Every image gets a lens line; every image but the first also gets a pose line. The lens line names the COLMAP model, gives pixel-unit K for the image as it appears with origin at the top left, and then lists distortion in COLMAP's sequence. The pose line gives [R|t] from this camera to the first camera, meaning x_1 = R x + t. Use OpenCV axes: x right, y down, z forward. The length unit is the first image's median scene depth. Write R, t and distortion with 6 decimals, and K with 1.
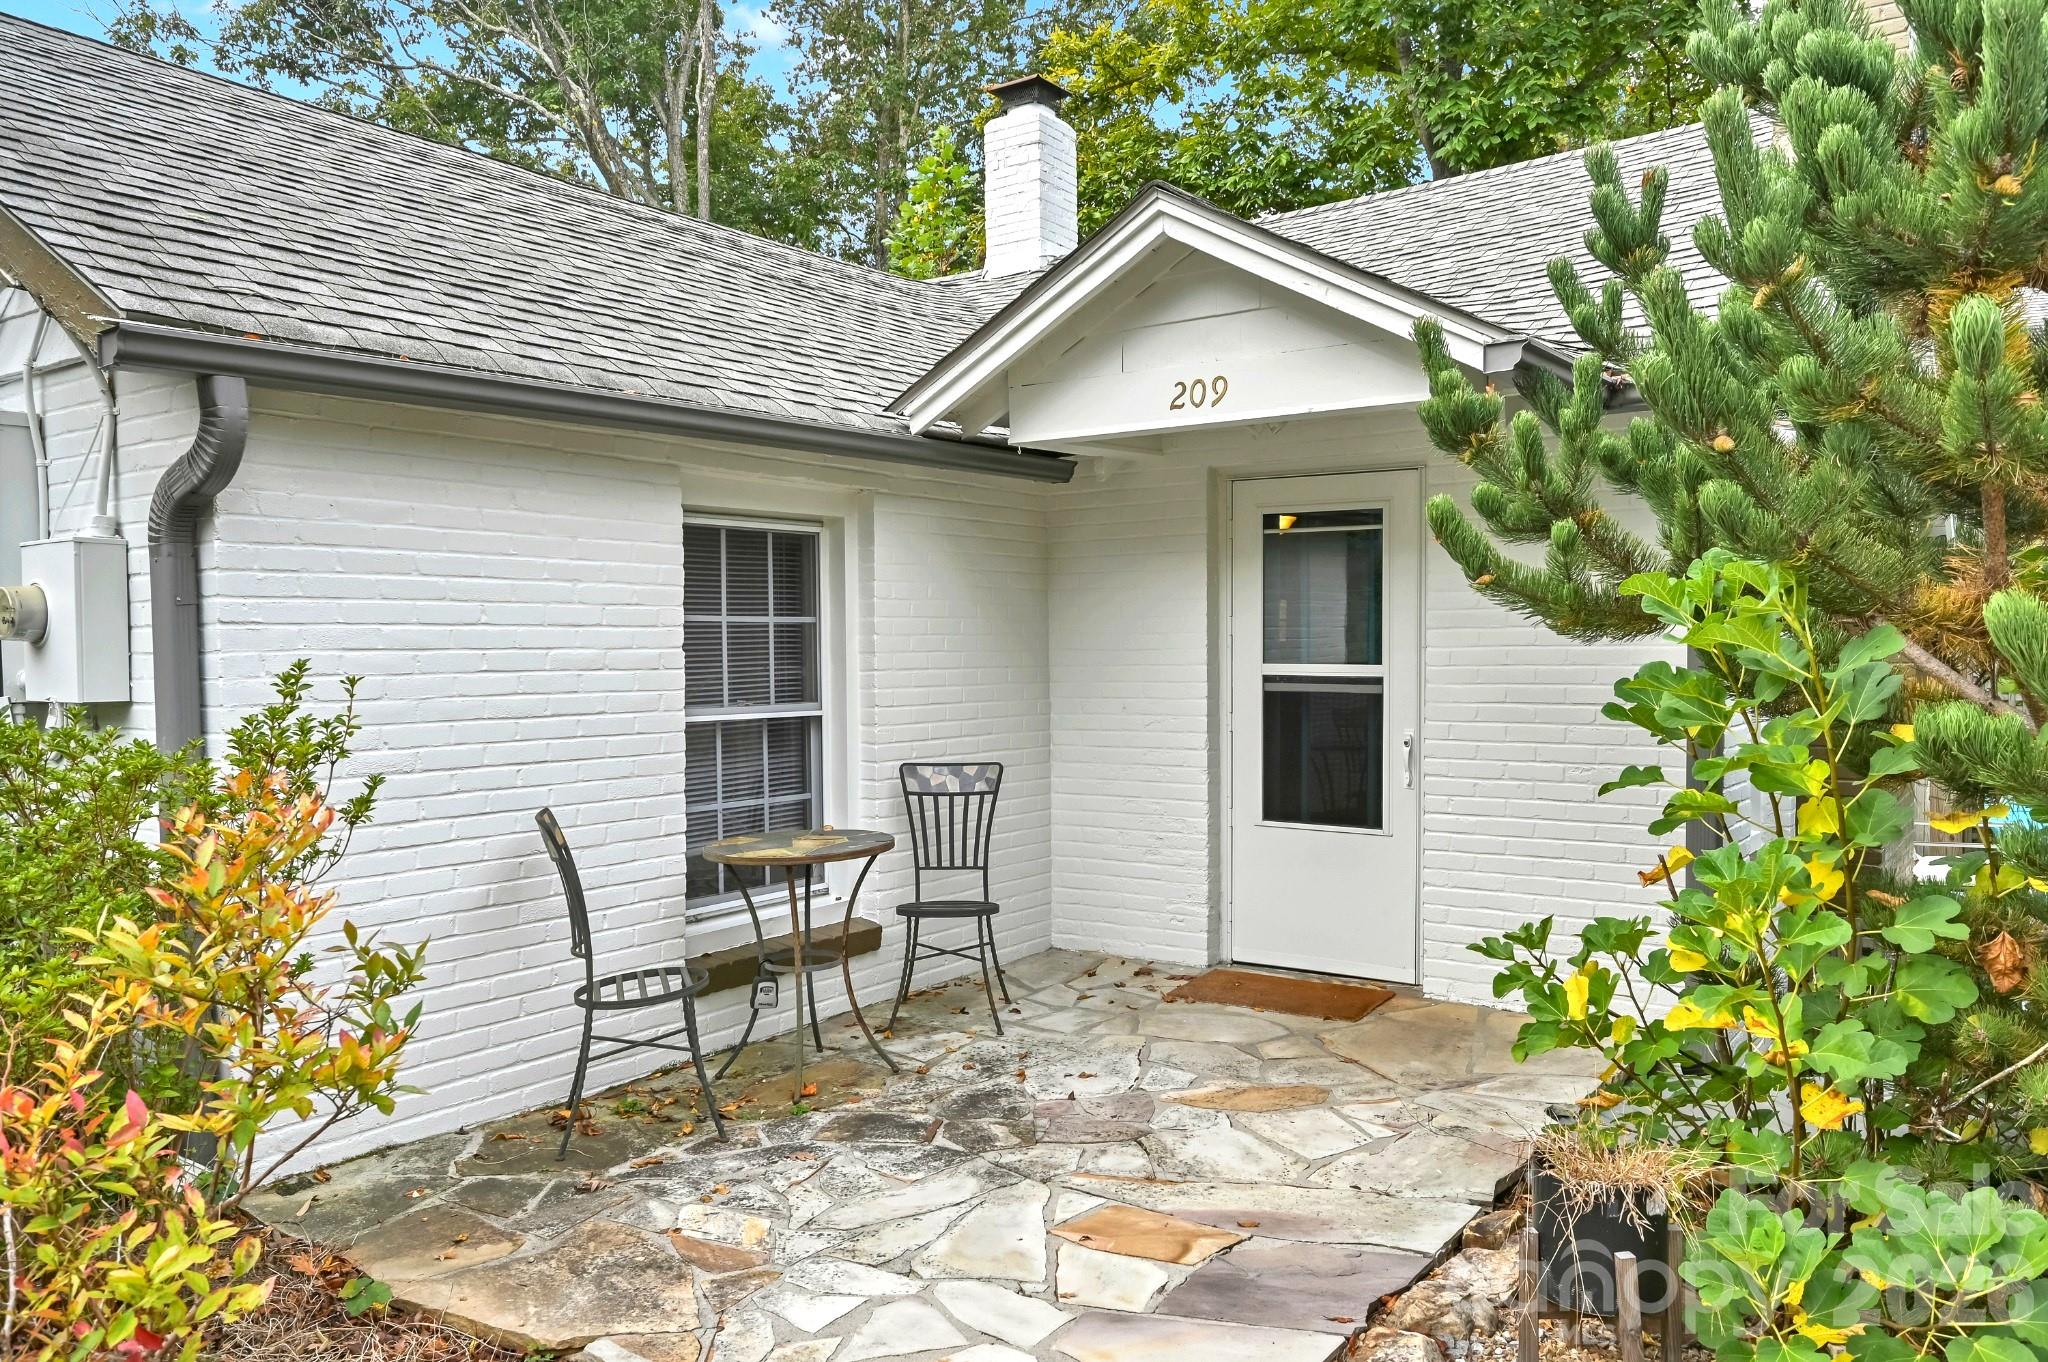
lens RADIAL K [[1582.3, 0, 1022.4], [0, 1582.3, 670.4], [0, 0, 1]] dist [-0.018454, -0.002902]
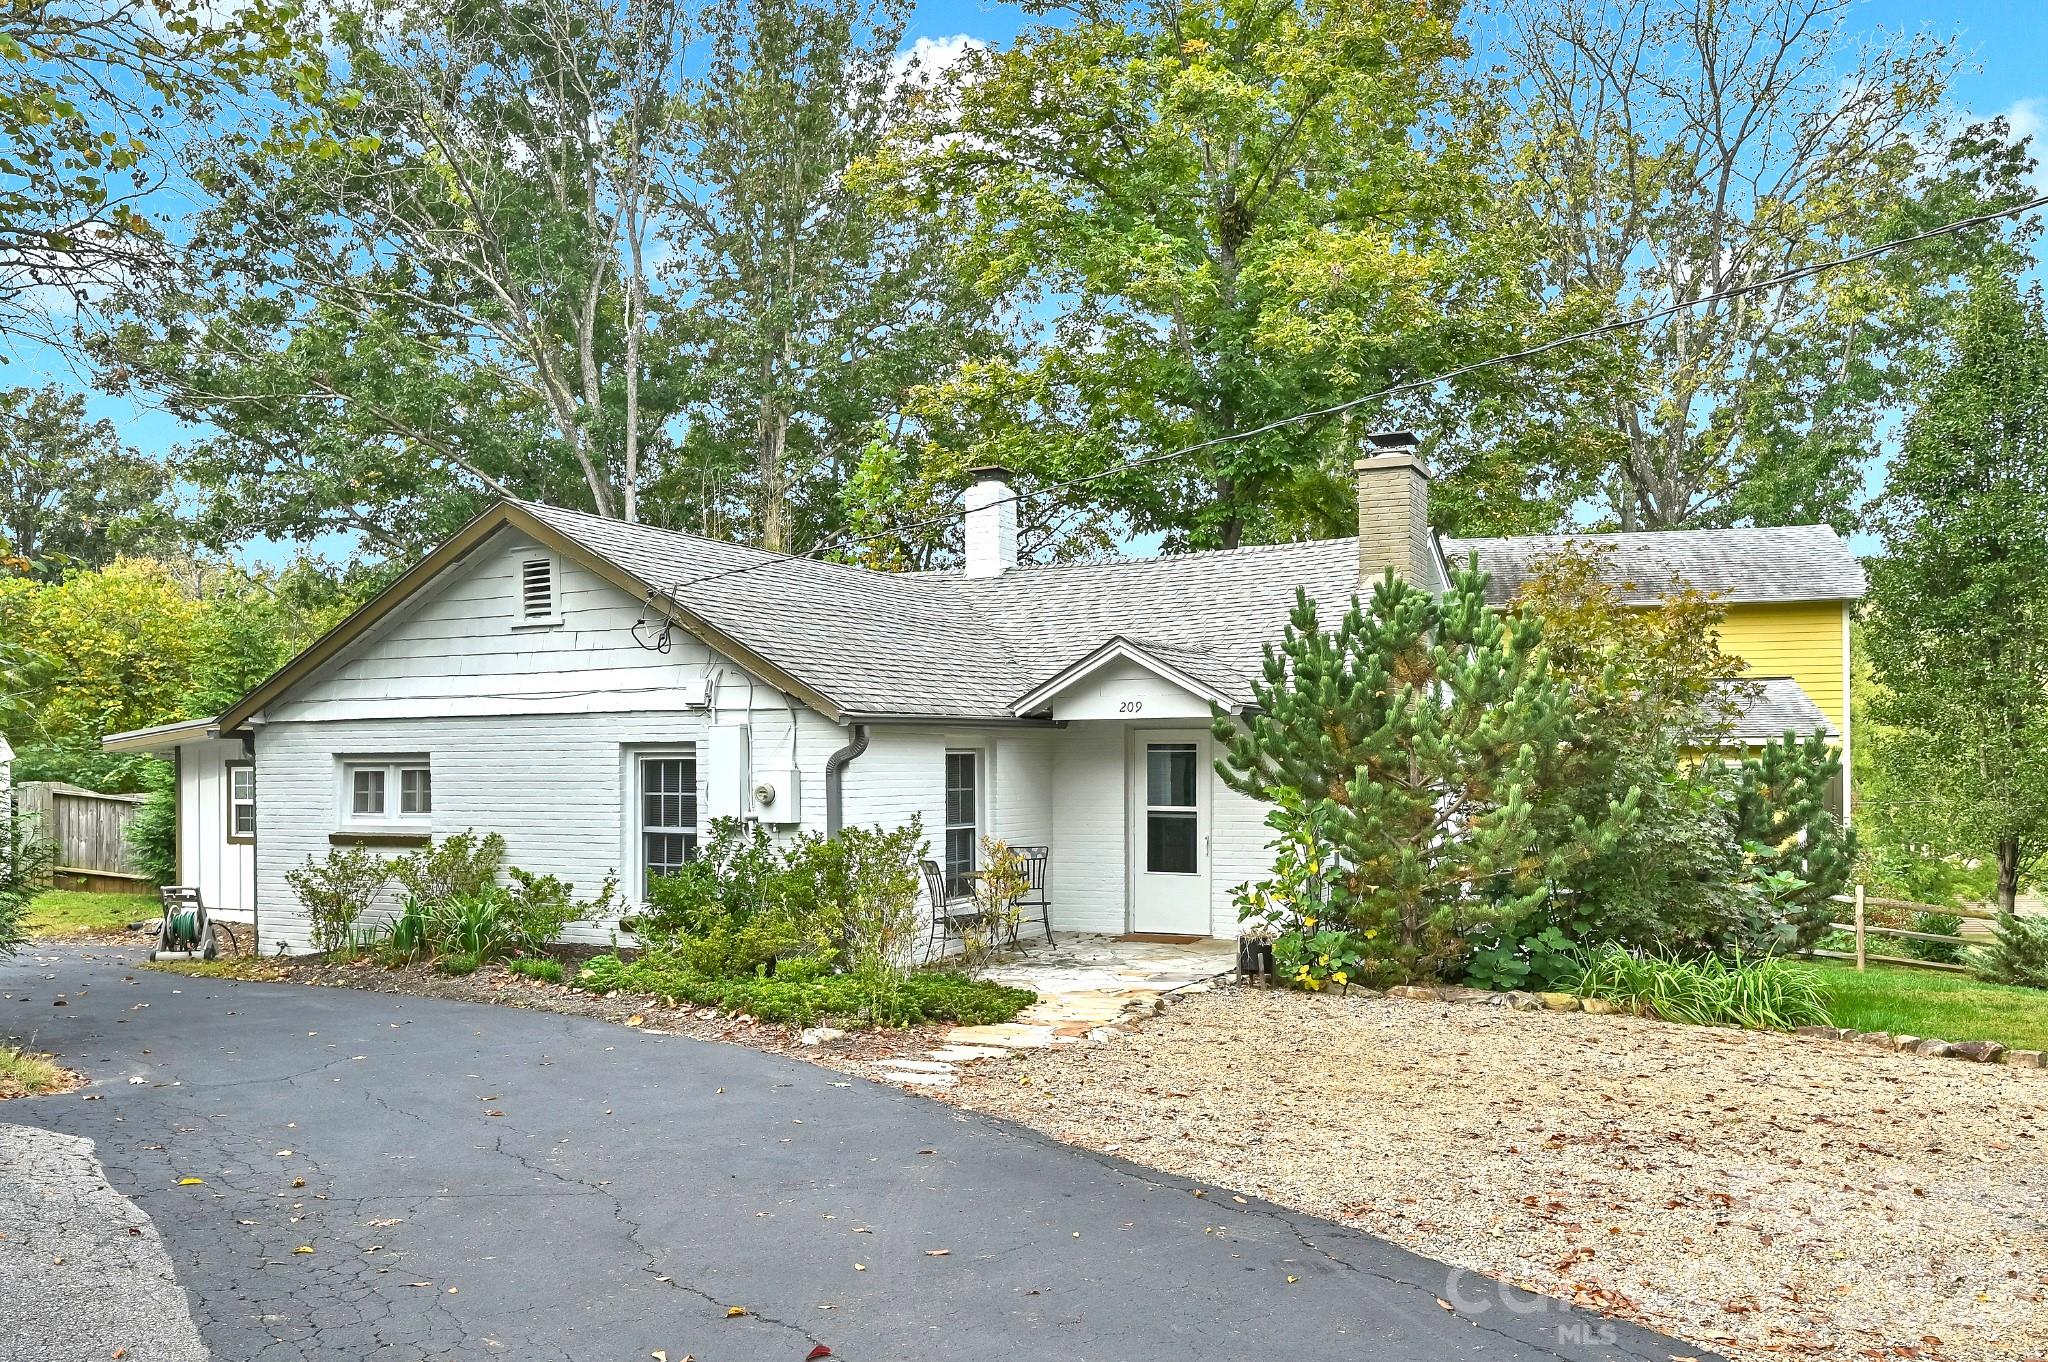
lens RADIAL K [[1582.3, 0, 1027.9], [0, 1582.3, 689.6], [0, 0, 1]] dist [-0.018454, -0.002902]
pose [[0.991338, 0.006246, 0.131185, -0.444745], [0.002098, 0.997988, -0.063371, -0.036111], [-0.131317, 0.063097, 0.989330, -1.765175]]
